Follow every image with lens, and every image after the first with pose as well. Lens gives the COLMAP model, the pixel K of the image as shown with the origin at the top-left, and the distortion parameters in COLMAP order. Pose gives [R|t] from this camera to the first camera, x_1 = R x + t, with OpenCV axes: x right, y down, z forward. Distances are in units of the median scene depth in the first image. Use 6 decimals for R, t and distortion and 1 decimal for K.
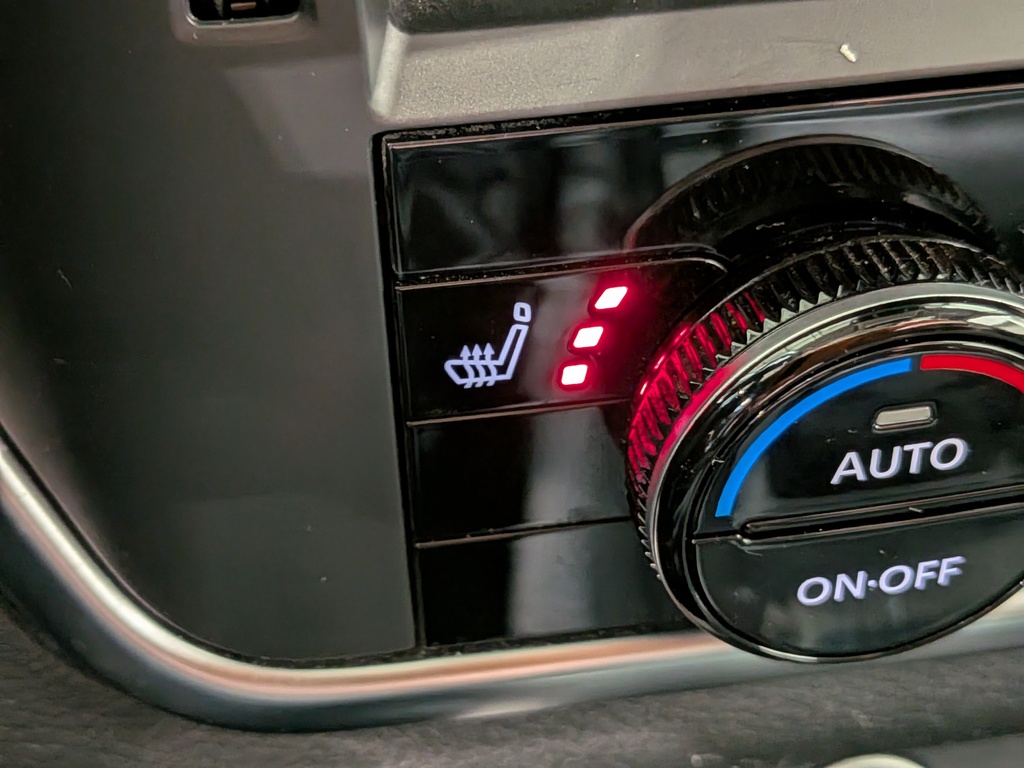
lens RADIAL K [[1434.6, 0, 505.2], [0, 1434.6, 384.2], [0, 0, 1]] dist [0.082914, -0.062556]
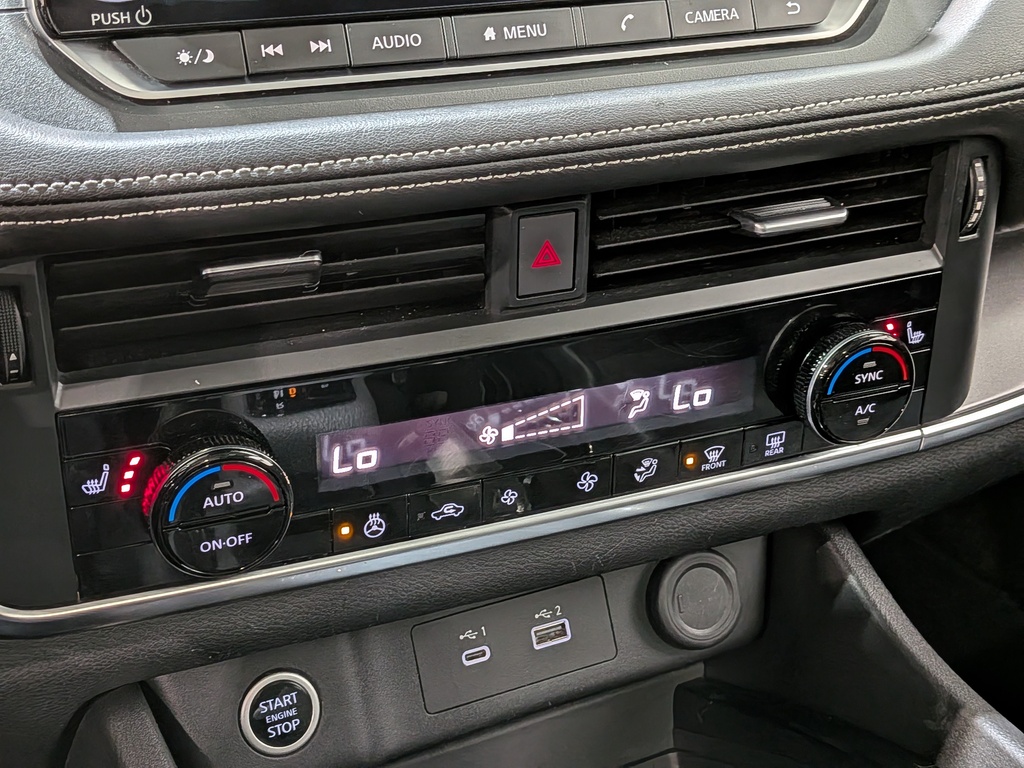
lens RADIAL K [[1476.4, 0, 458.1], [0, 1476.4, 385.8], [0, 0, 1]] dist [0.087043, -0.091668]
pose [[0.981744, -0.064538, 0.178923, 0.199026], [0.105807, 0.967002, -0.231758, 0.612575], [-0.158061, 0.246458, 0.956177, -2.286187]]
